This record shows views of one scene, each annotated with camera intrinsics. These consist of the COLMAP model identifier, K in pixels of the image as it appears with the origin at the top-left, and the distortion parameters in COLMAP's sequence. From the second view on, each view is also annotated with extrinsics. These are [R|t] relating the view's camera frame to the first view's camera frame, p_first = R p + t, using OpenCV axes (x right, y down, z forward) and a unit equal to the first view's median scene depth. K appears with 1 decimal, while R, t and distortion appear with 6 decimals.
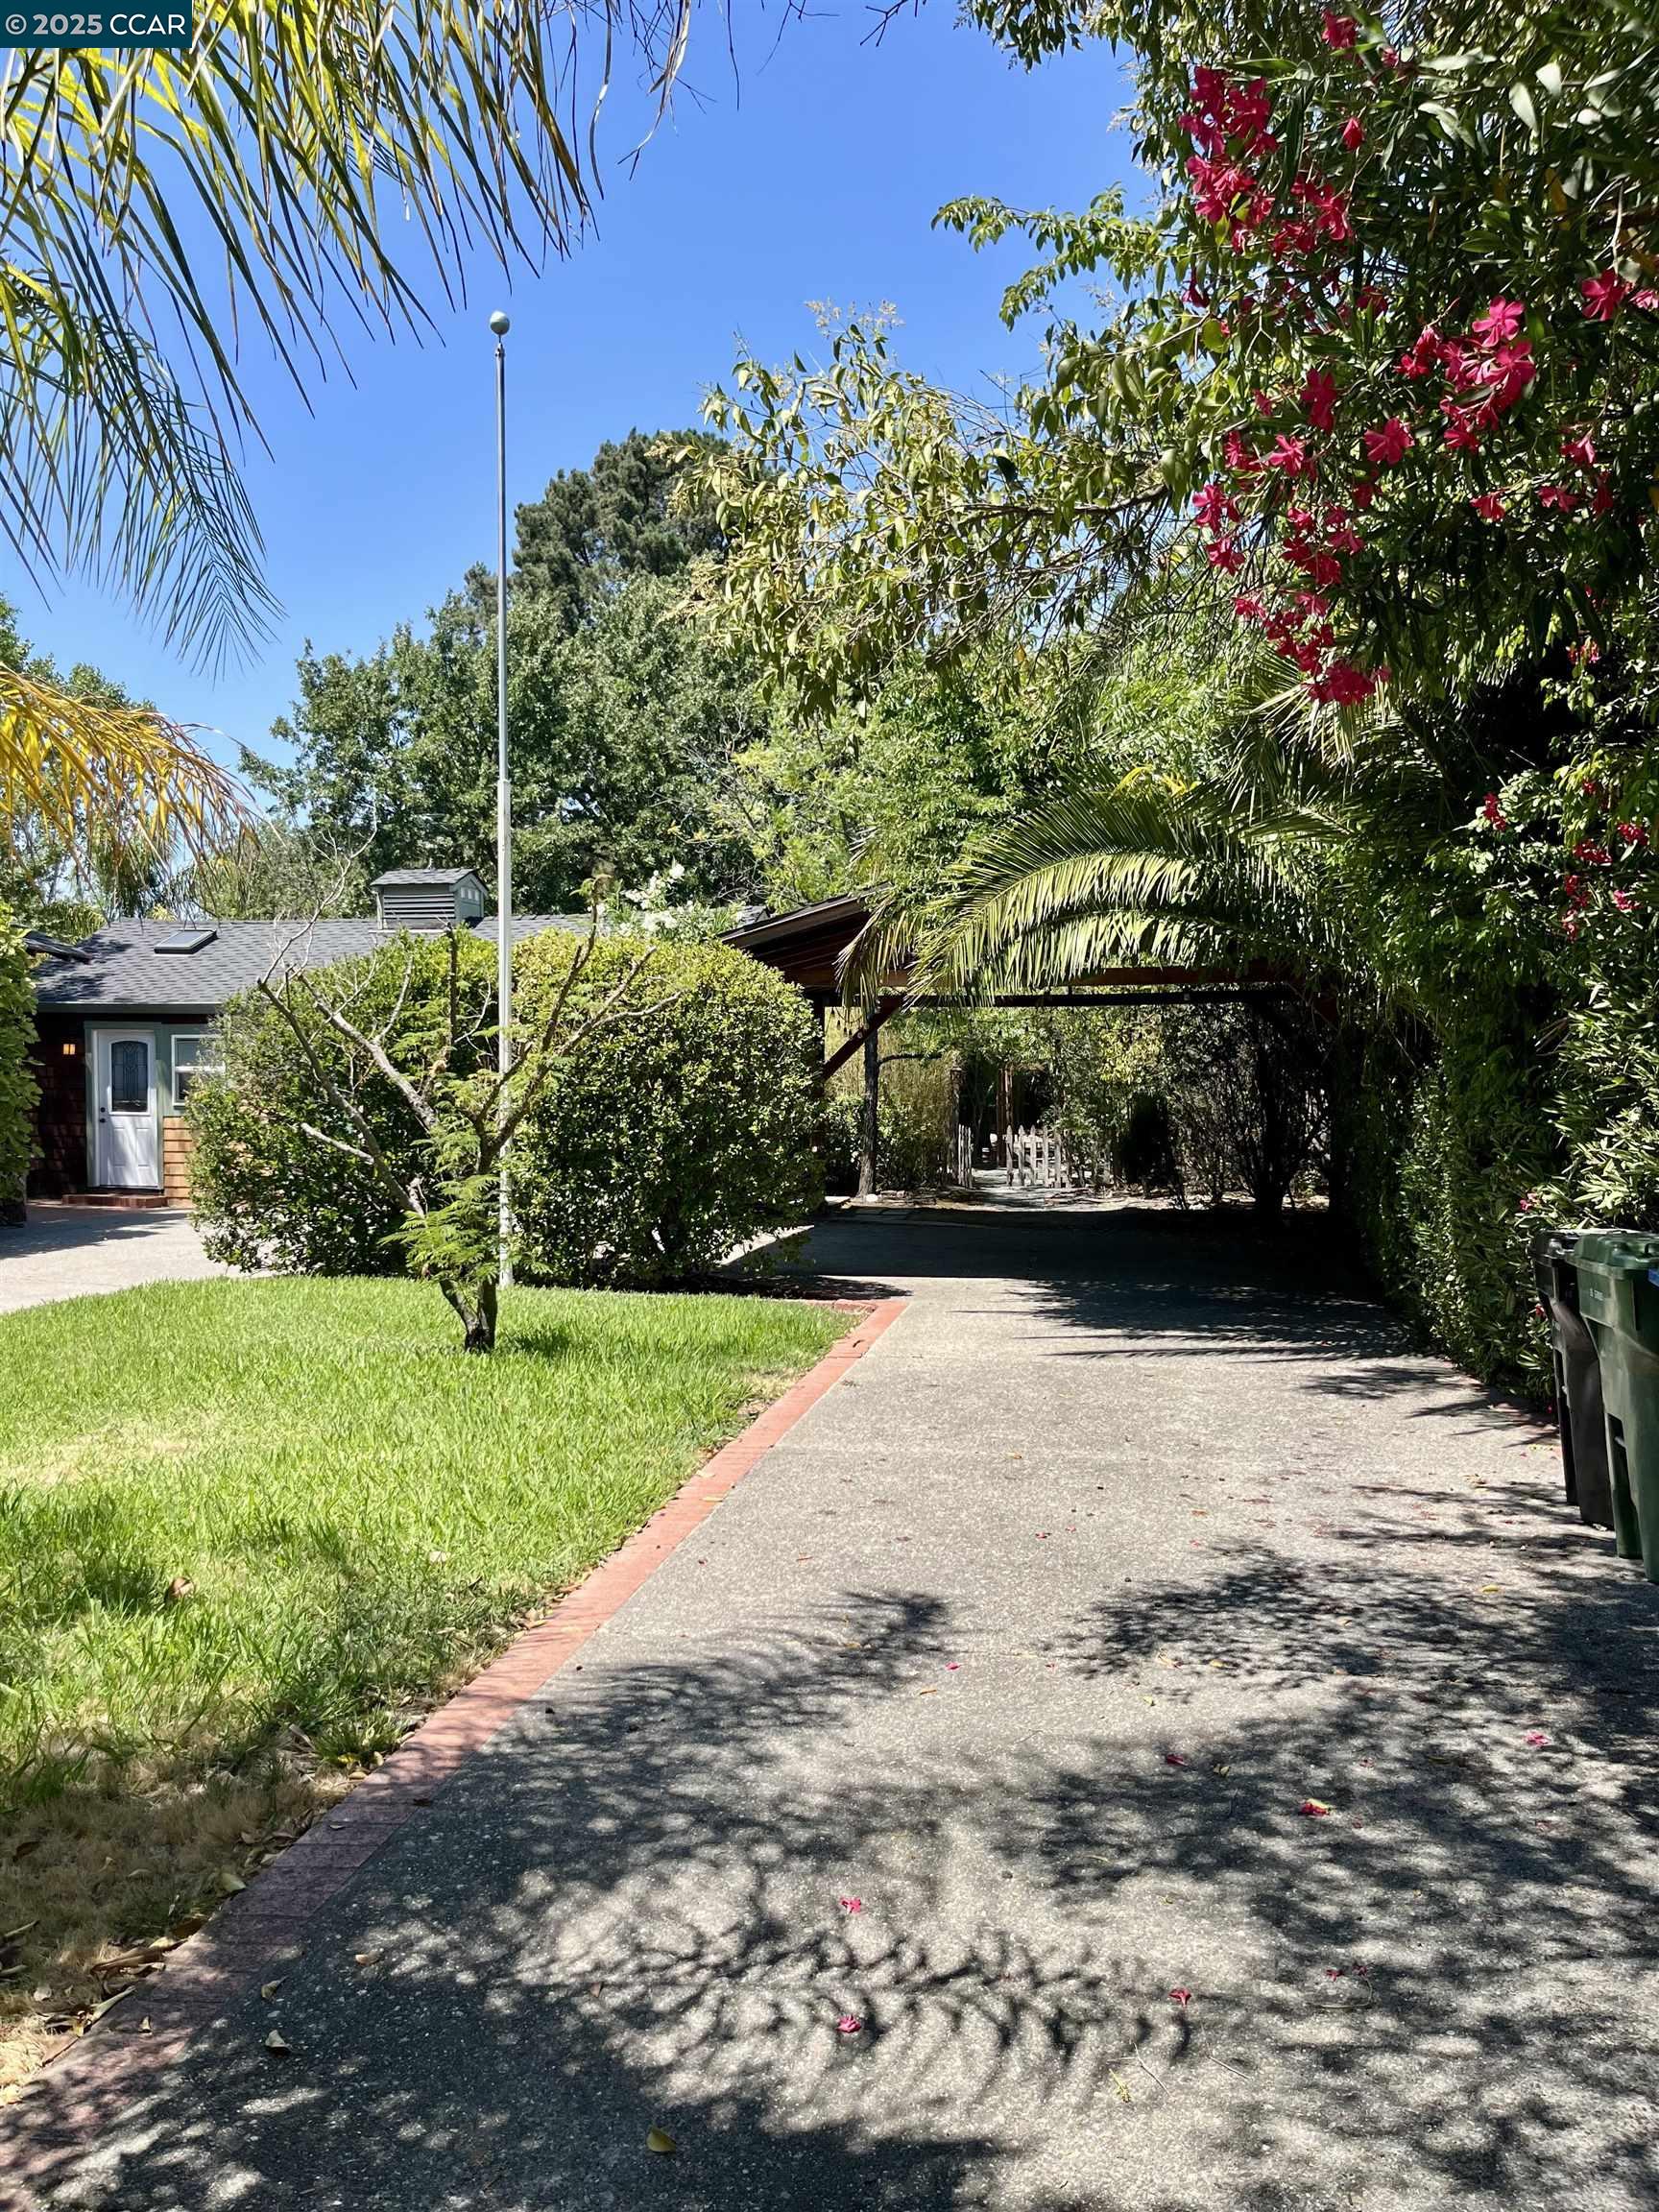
lens RADIAL K [[1719.1, 0, 832.5], [0, 1719.1, 1118.0], [0, 0, 1]] dist [0.055308, -0.036203]
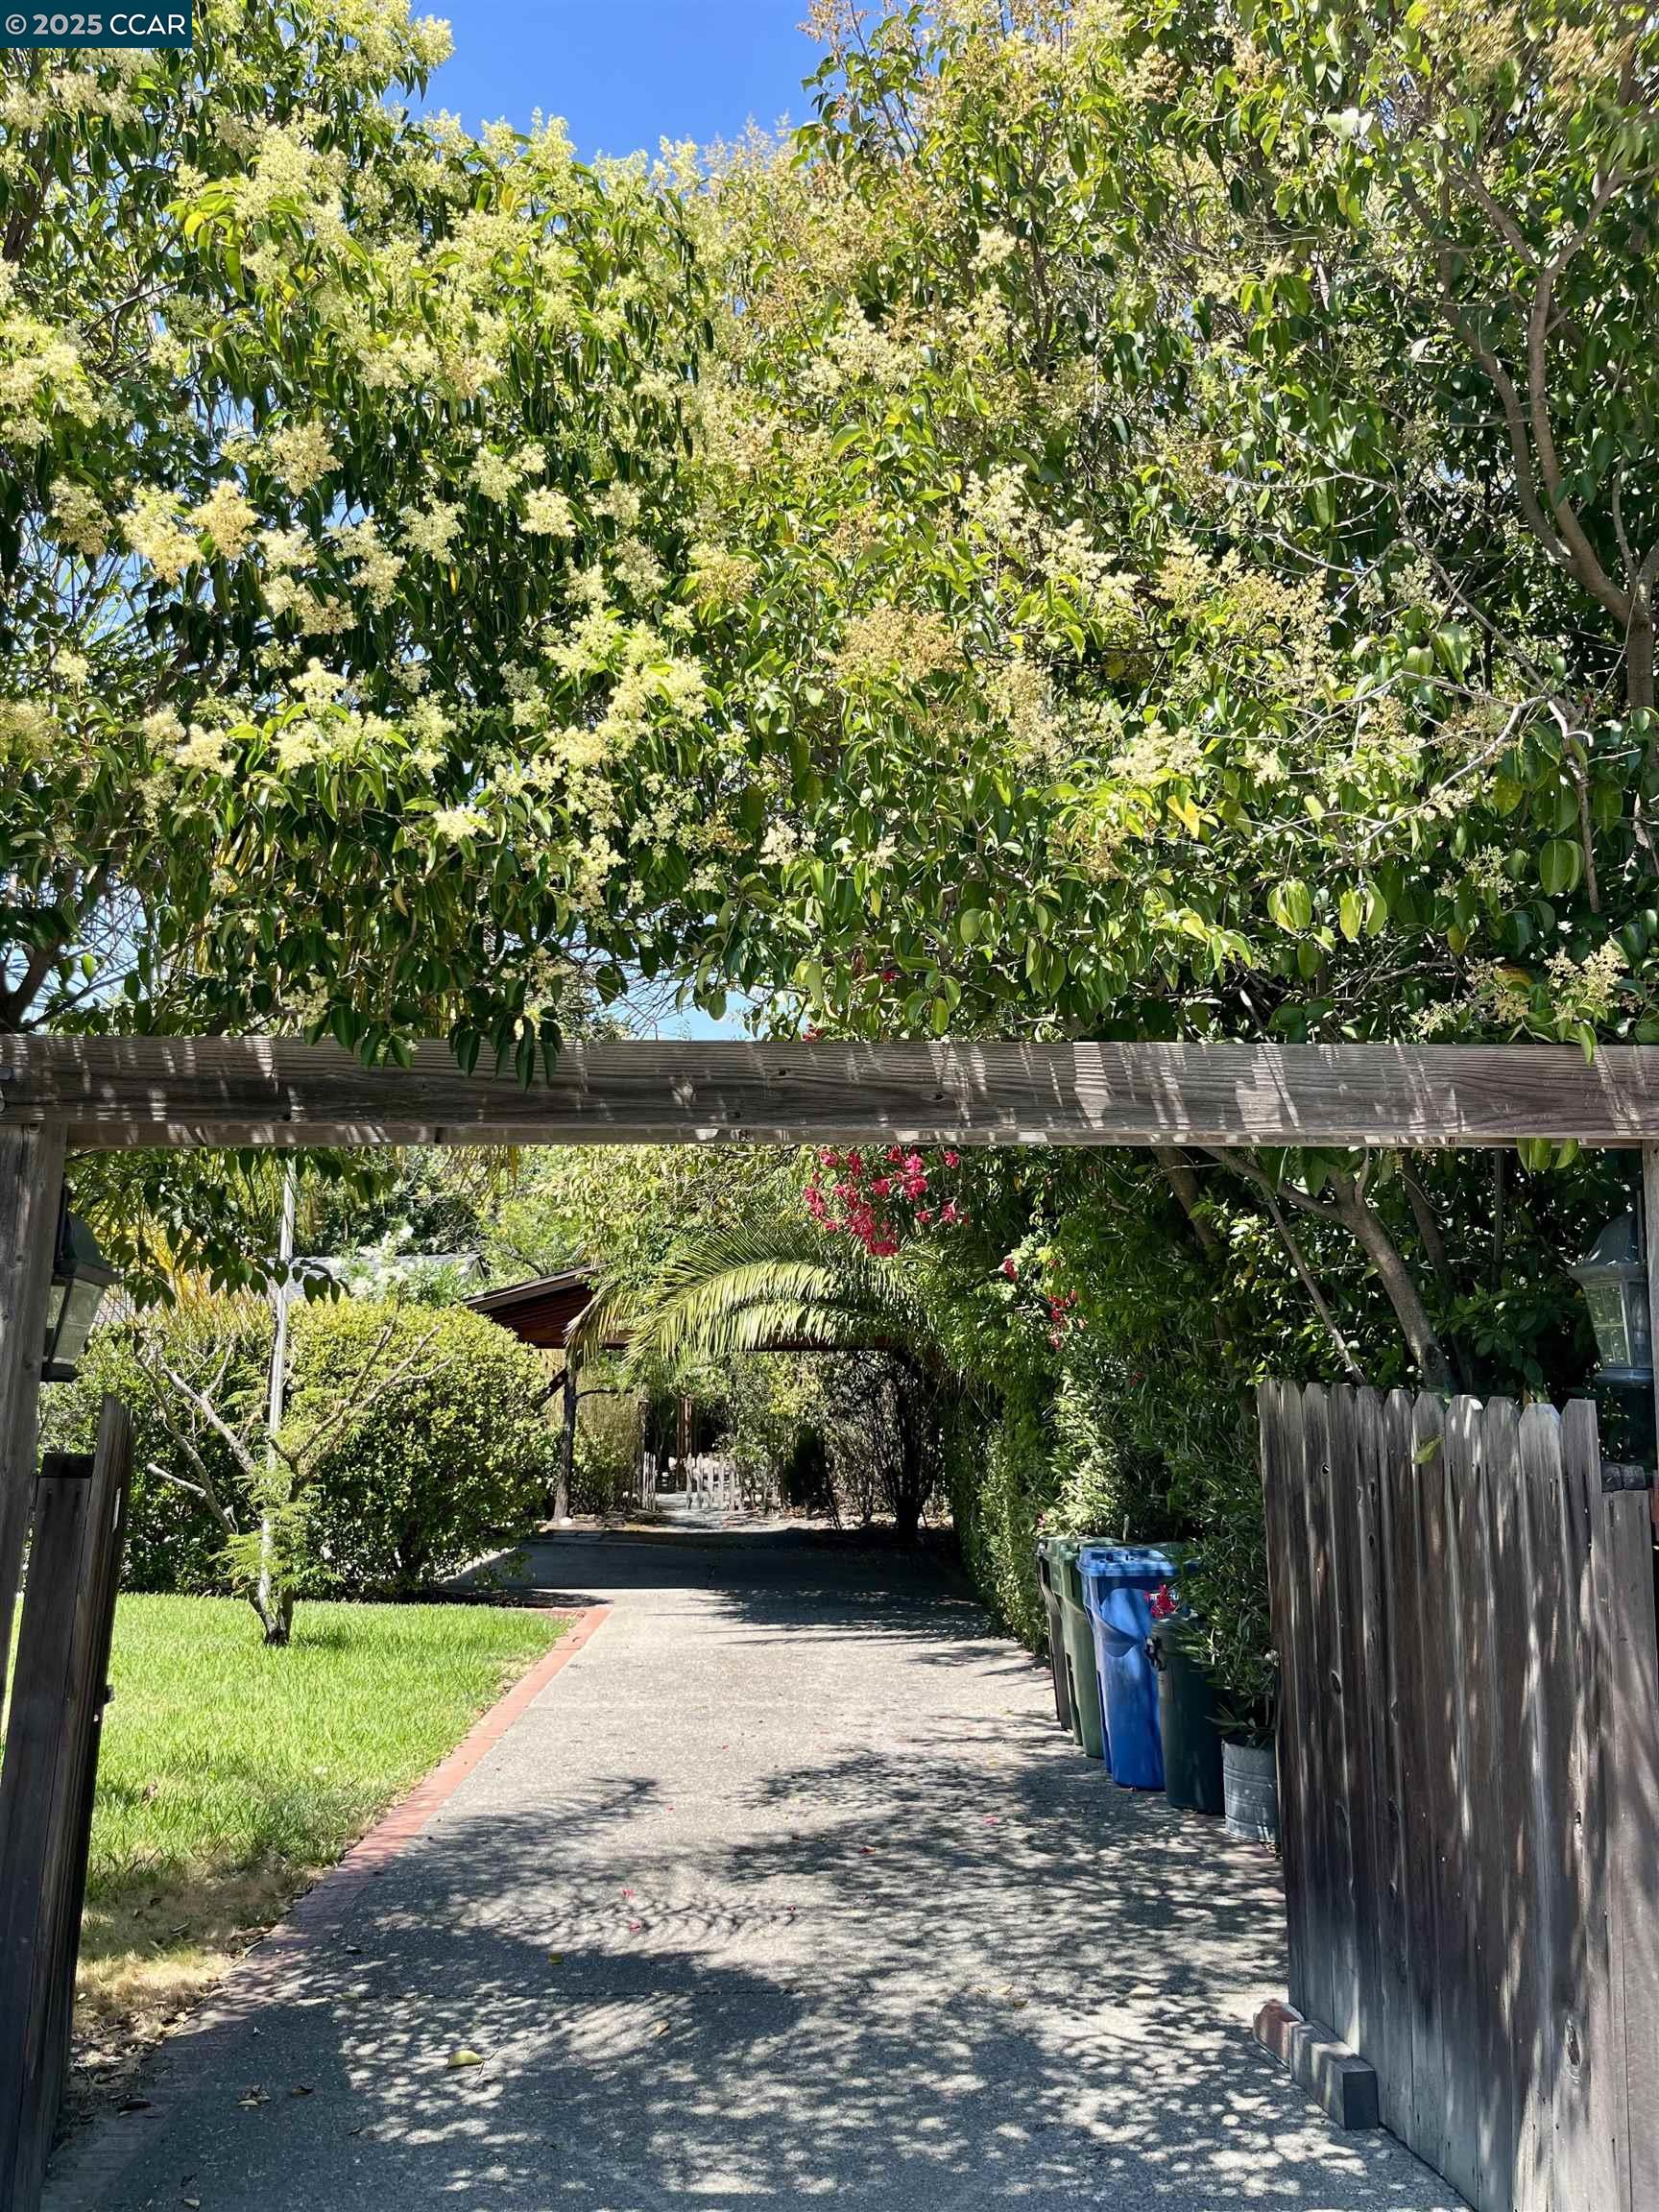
lens RADIAL K [[1719.1, 0, 809.4], [0, 1719.1, 1104.6], [0, 0, 1]] dist [0.055308, -0.036203]
pose [[0.984625, 0.035751, 0.170982, -0.055220], [-0.002683, 0.981812, -0.189836, -0.016156], [-0.174659, 0.186459, 0.966813, -0.386472]]
